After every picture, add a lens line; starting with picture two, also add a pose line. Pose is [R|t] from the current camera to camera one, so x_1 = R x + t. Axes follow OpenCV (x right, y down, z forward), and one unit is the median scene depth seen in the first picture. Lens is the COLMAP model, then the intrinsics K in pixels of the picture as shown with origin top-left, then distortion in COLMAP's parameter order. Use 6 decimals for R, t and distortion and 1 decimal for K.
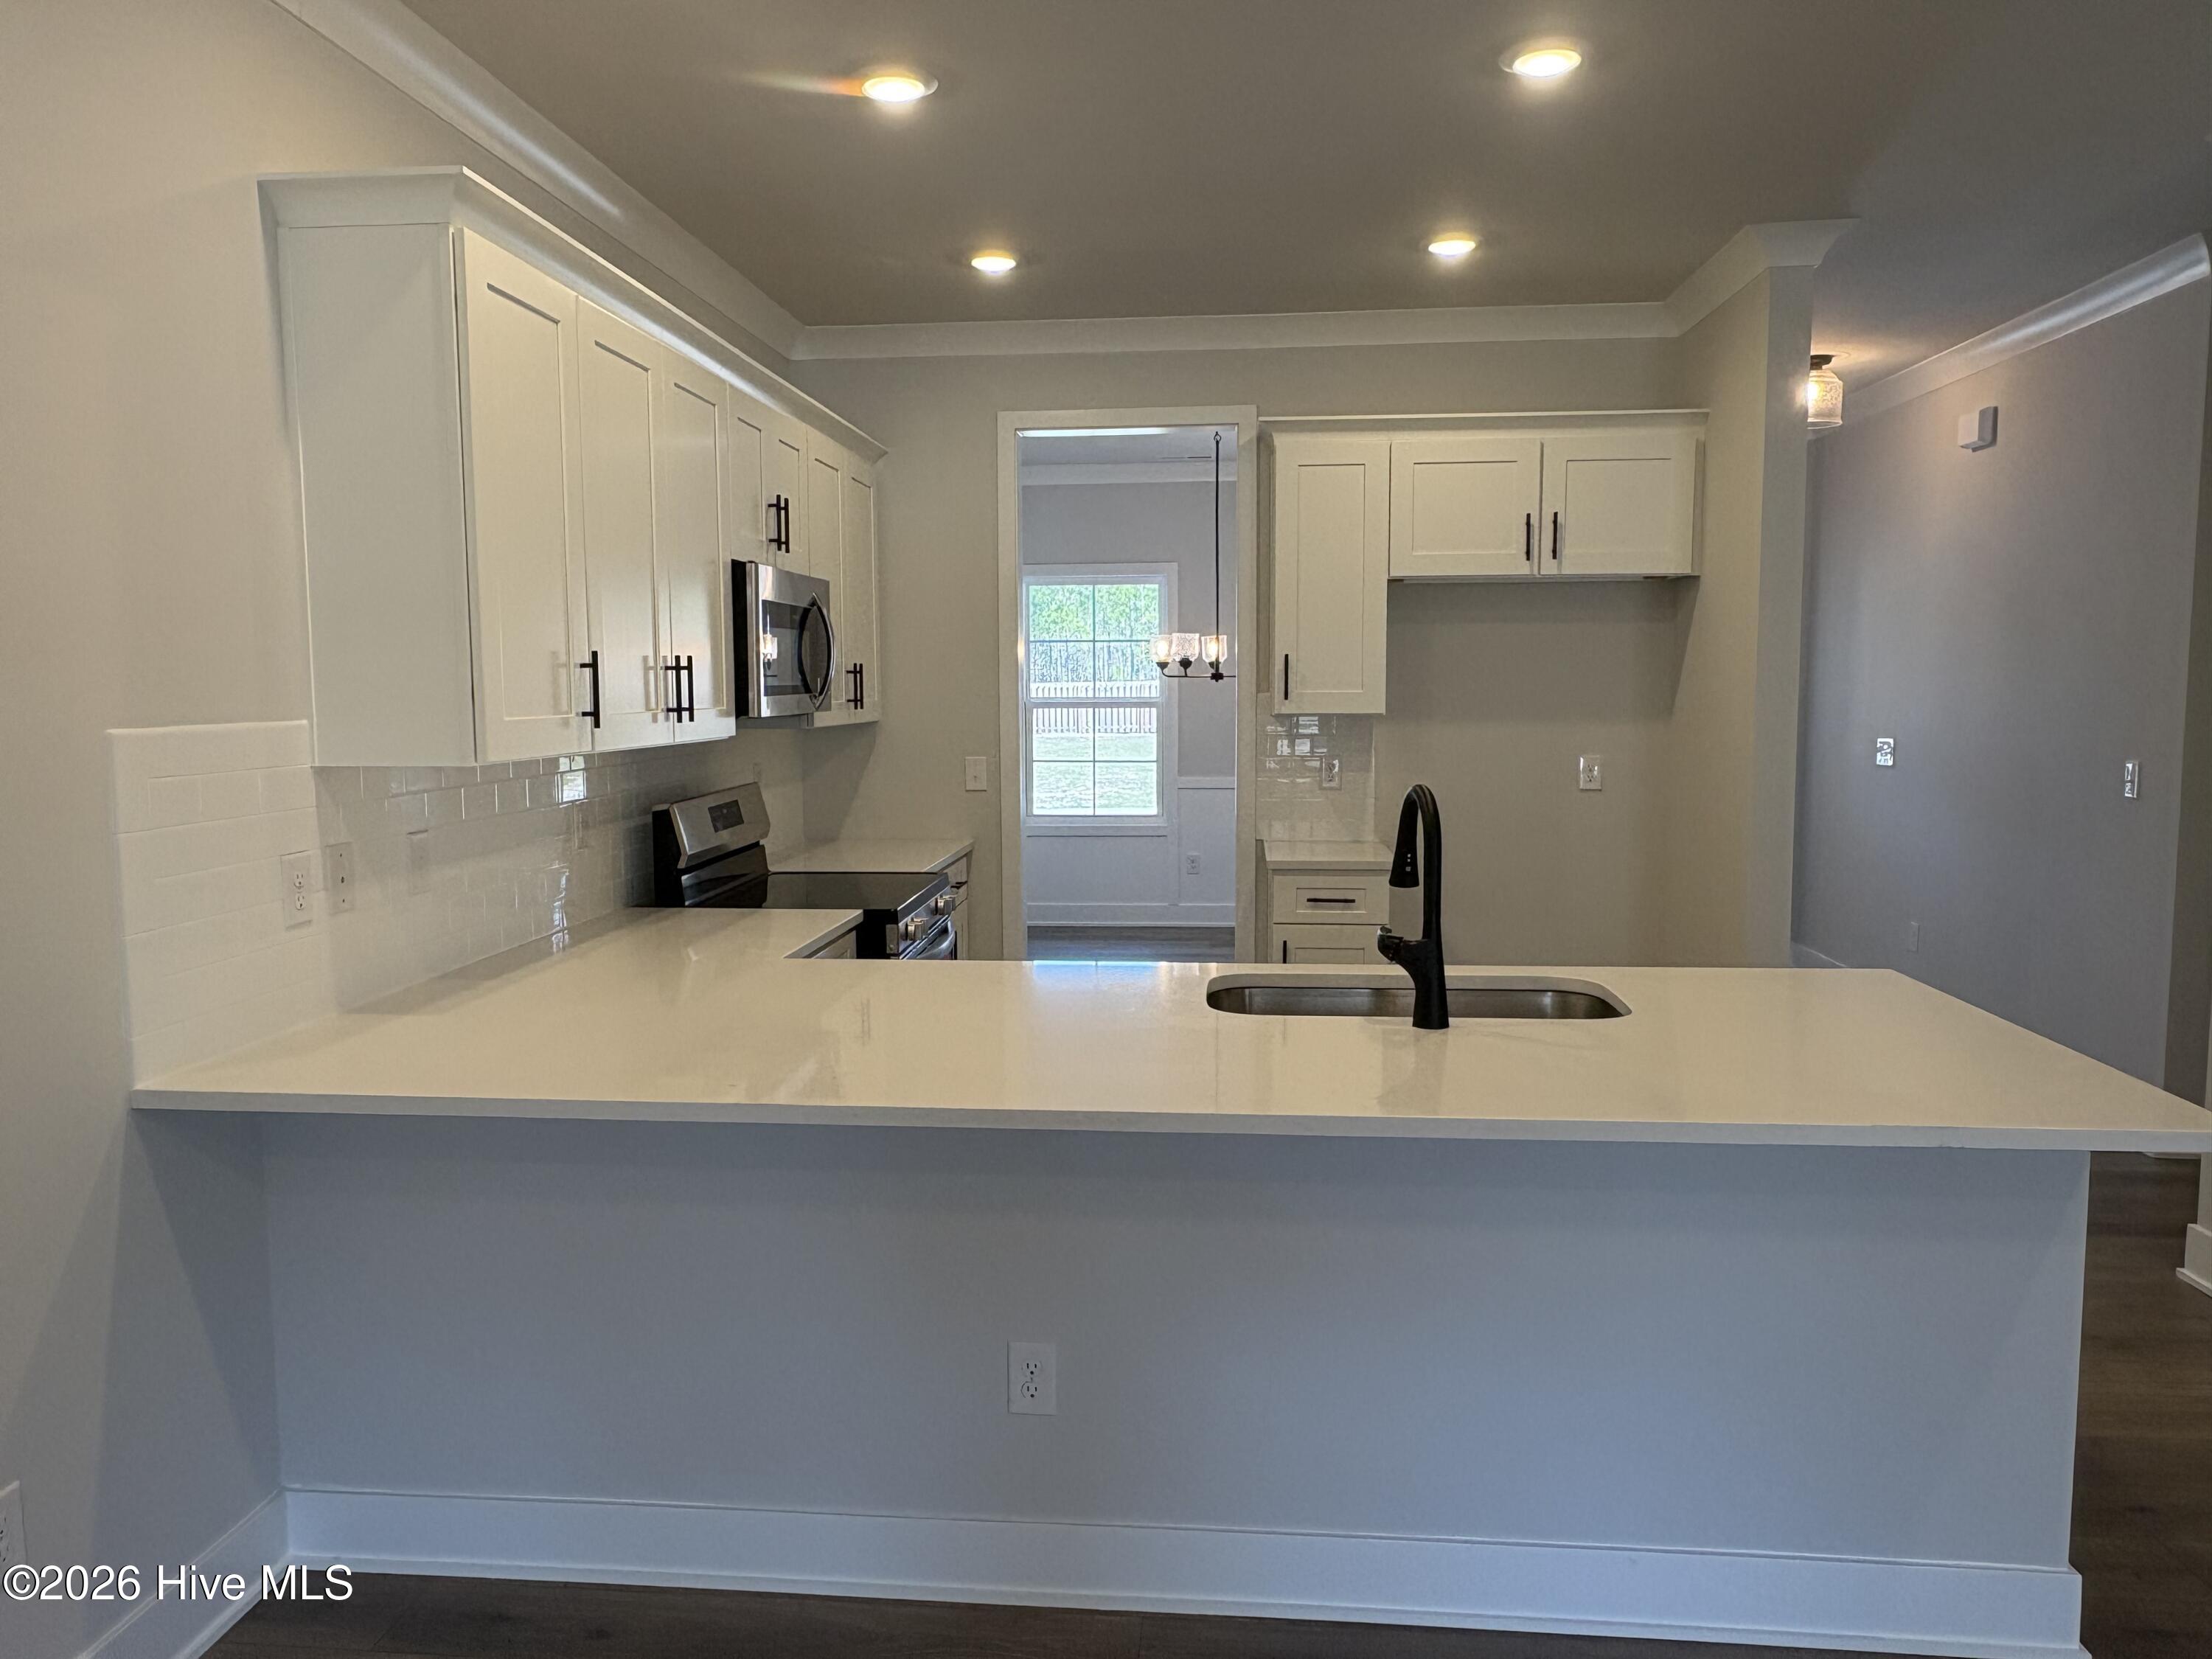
lens RADIAL K [[1566.5, 0, 1089.1], [0, 1566.5, 832.5], [0, 0, 1]] dist [-0.007781, 0.015717]
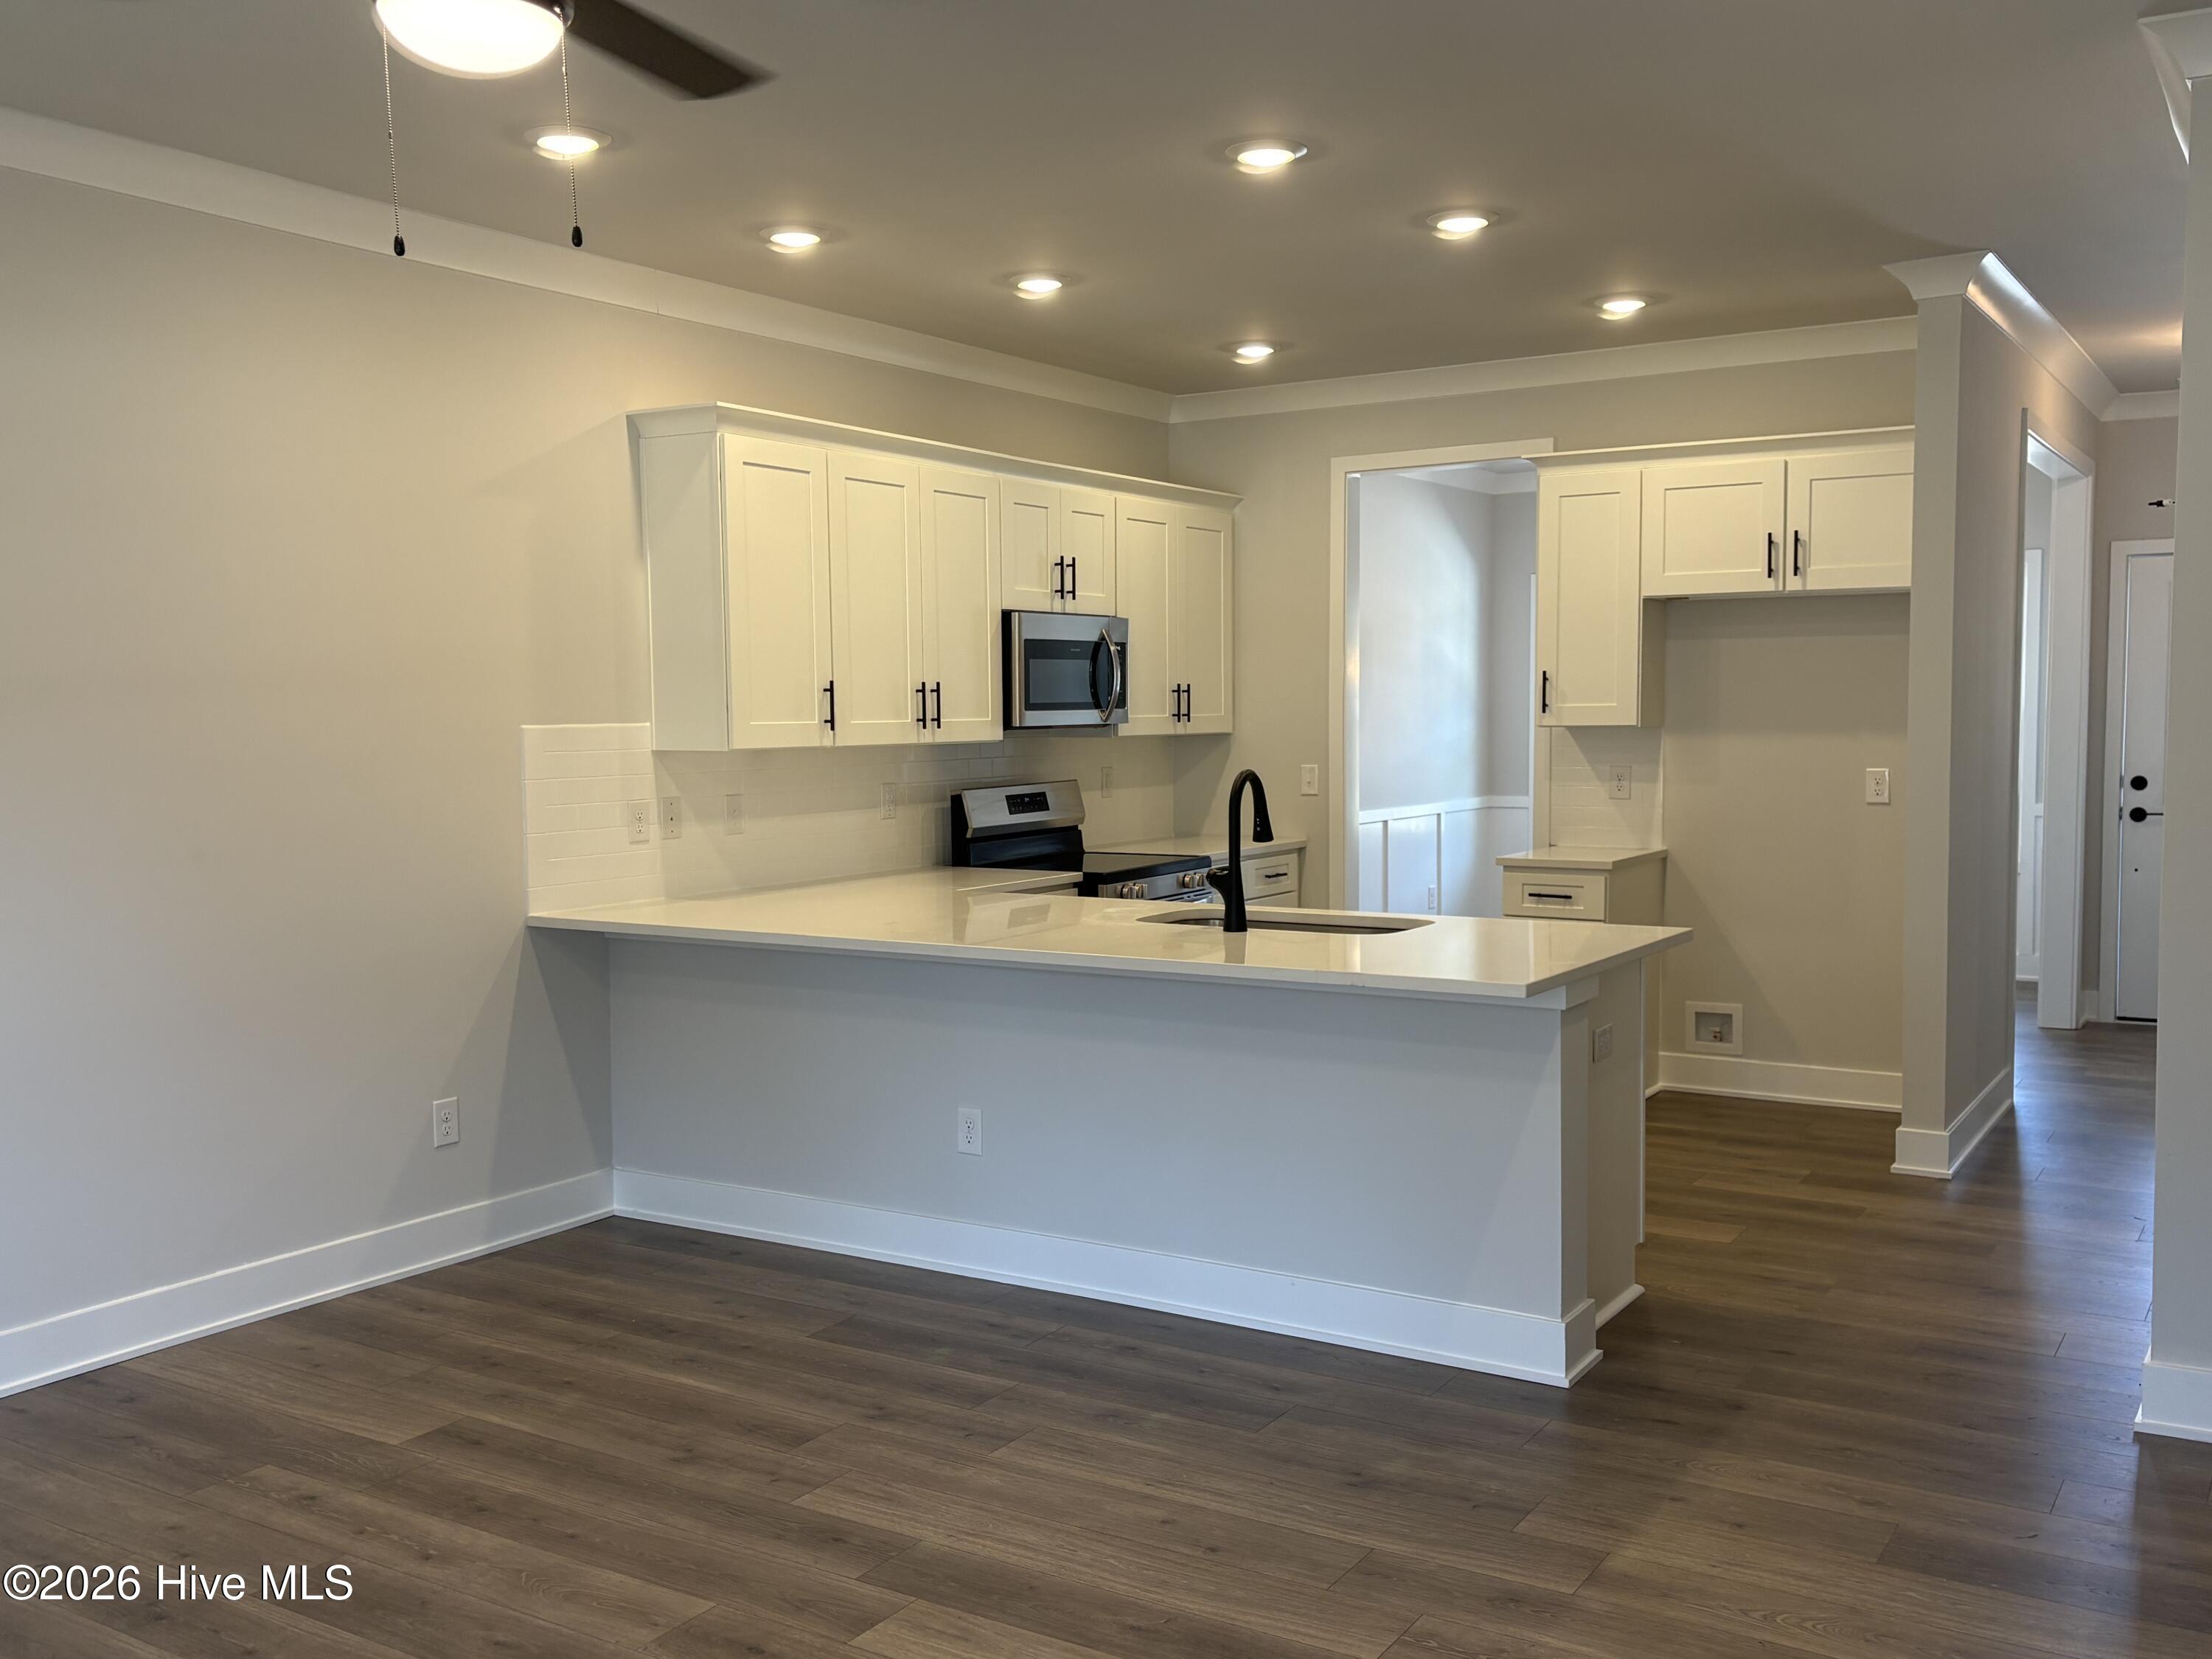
lens RADIAL K [[1987.7, 0, 1099.4], [0, 1987.7, 851.0], [0, 0, 1]] dist [0.092629, -0.124974]
pose [[0.892258, 0.030537, -0.450492, 0.603749], [-0.038635, 0.999215, -0.008789, 0.044170], [0.449870, 0.025247, 0.892737, -0.470786]]
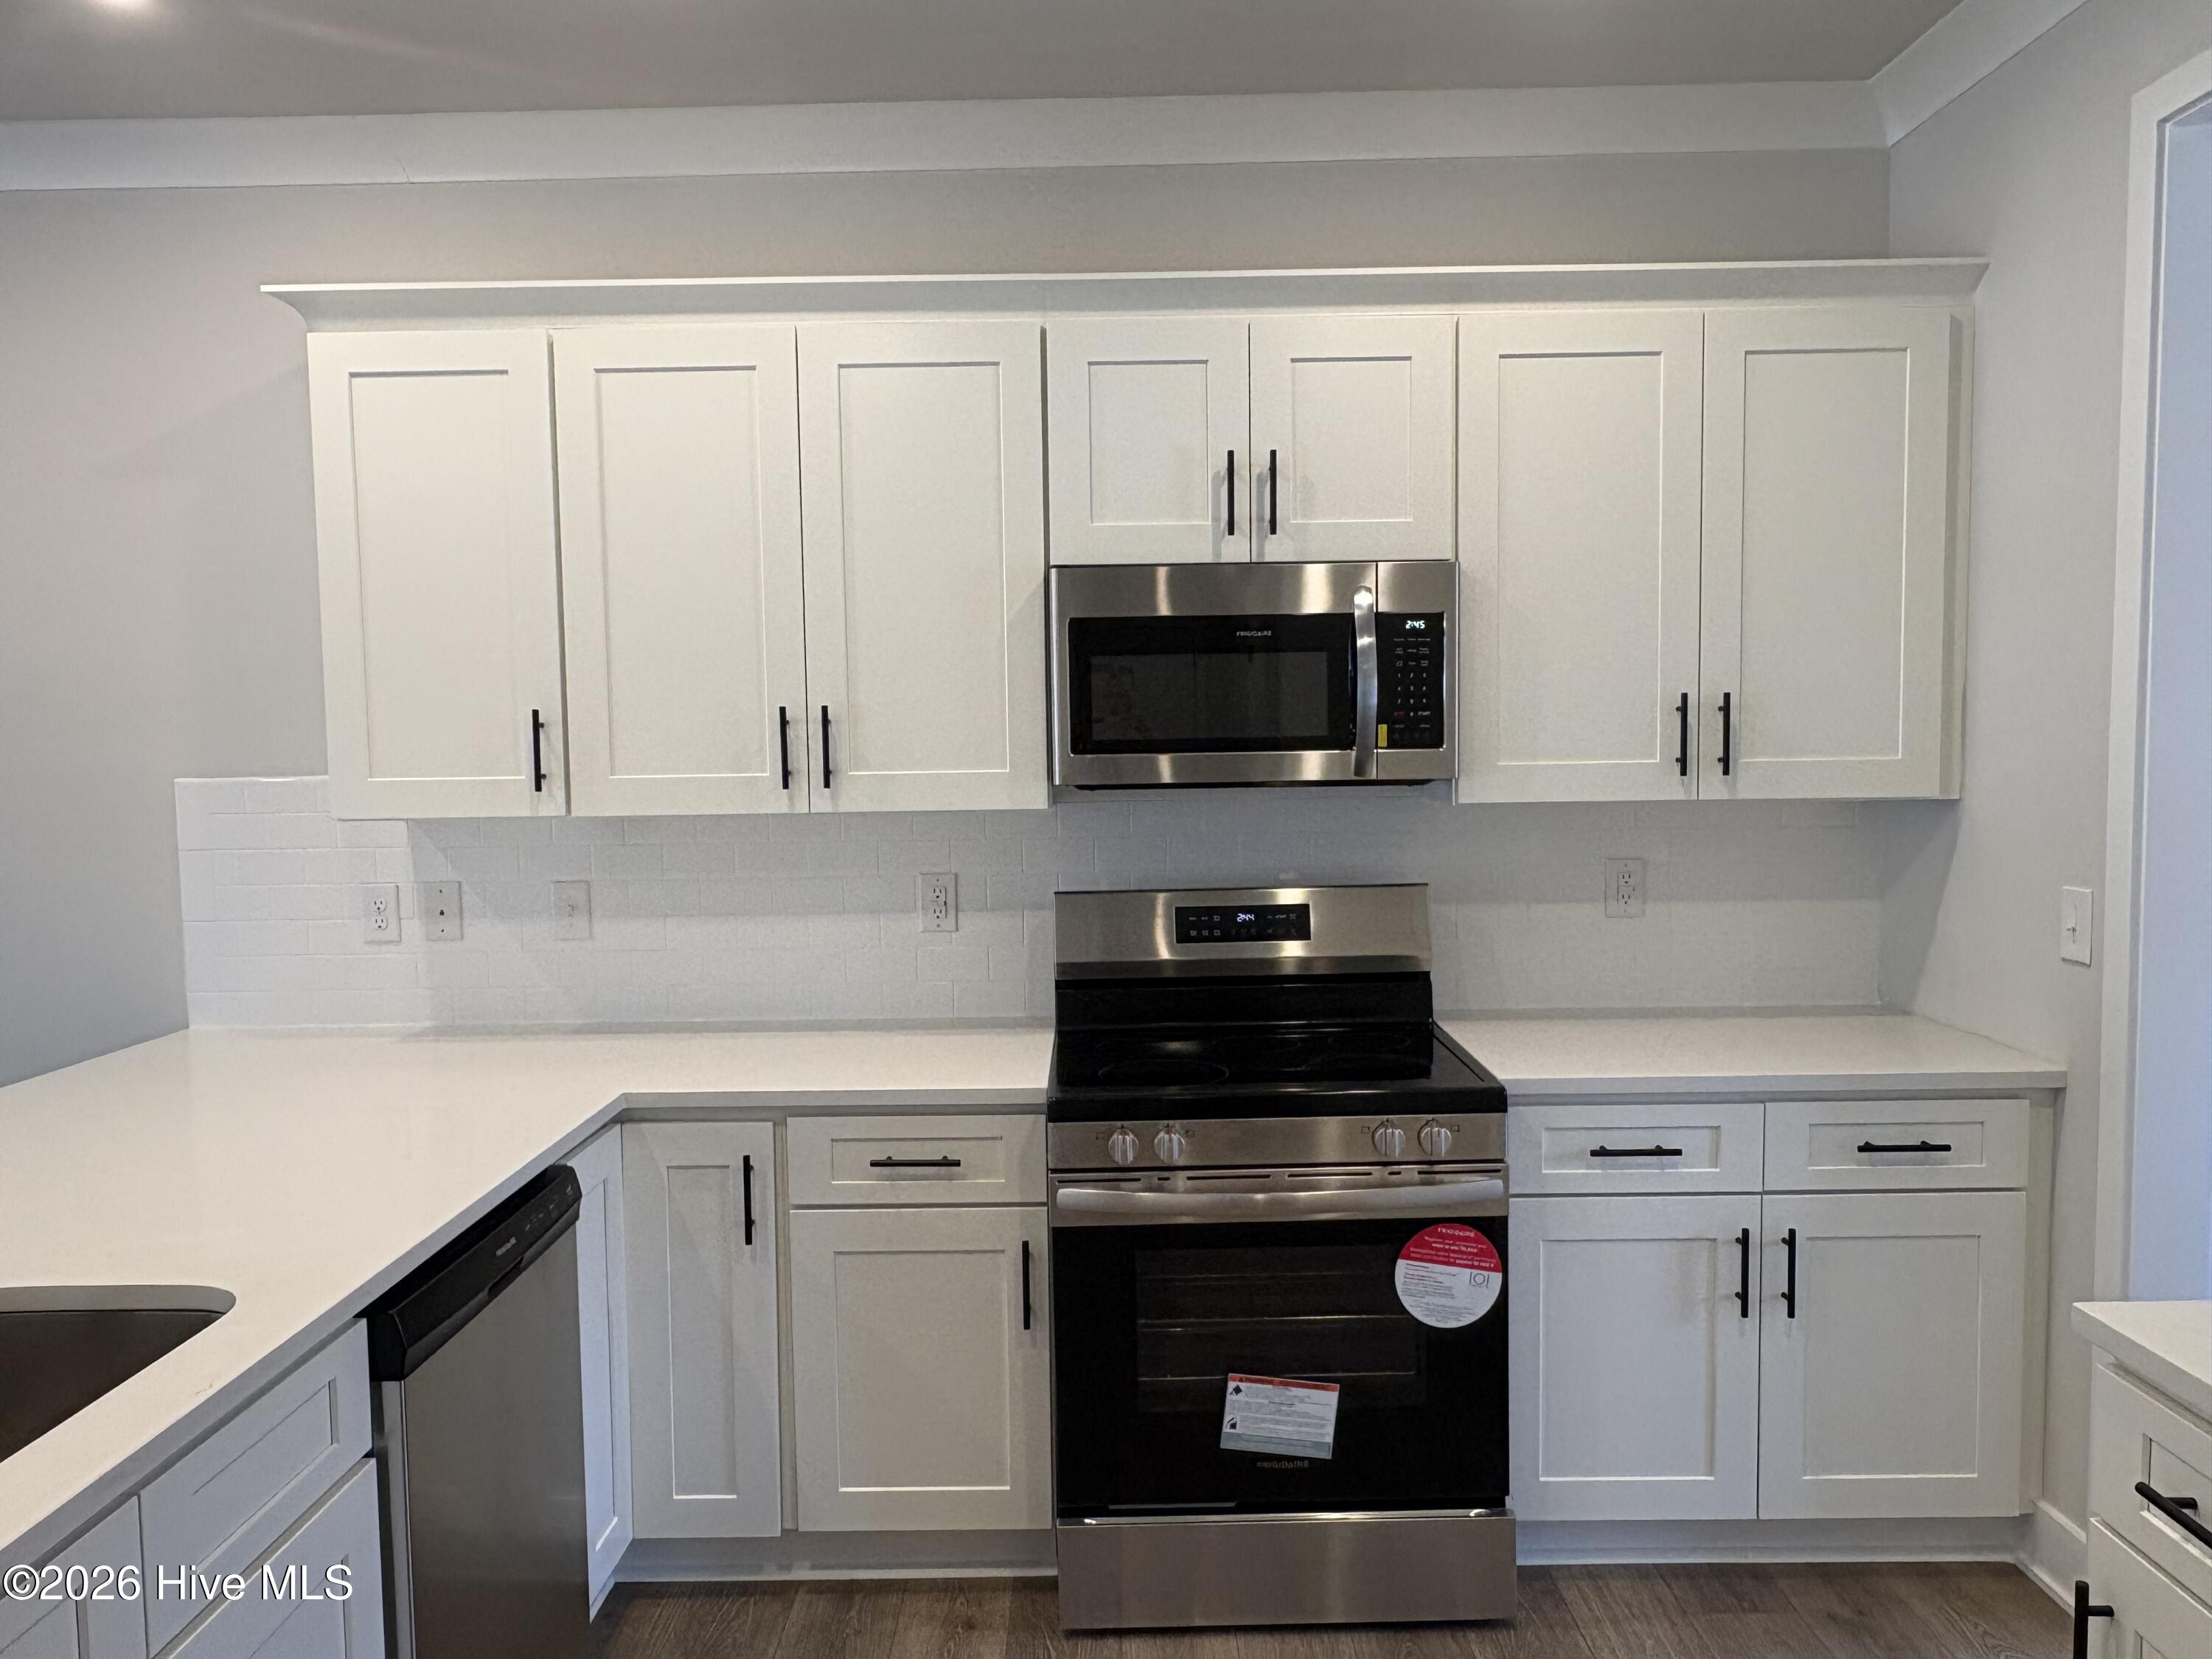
lens RADIAL K [[1566.5, 0, 1094.7], [0, 1566.5, 838.2], [0, 0, 1]] dist [-0.007781, 0.015717]
pose [[0.081951, 0.069338, -0.994221, 0.486361], [-0.081490, 0.994703, 0.062655, -0.093314], [0.993299, 0.075884, 0.087168, 0.933253]]
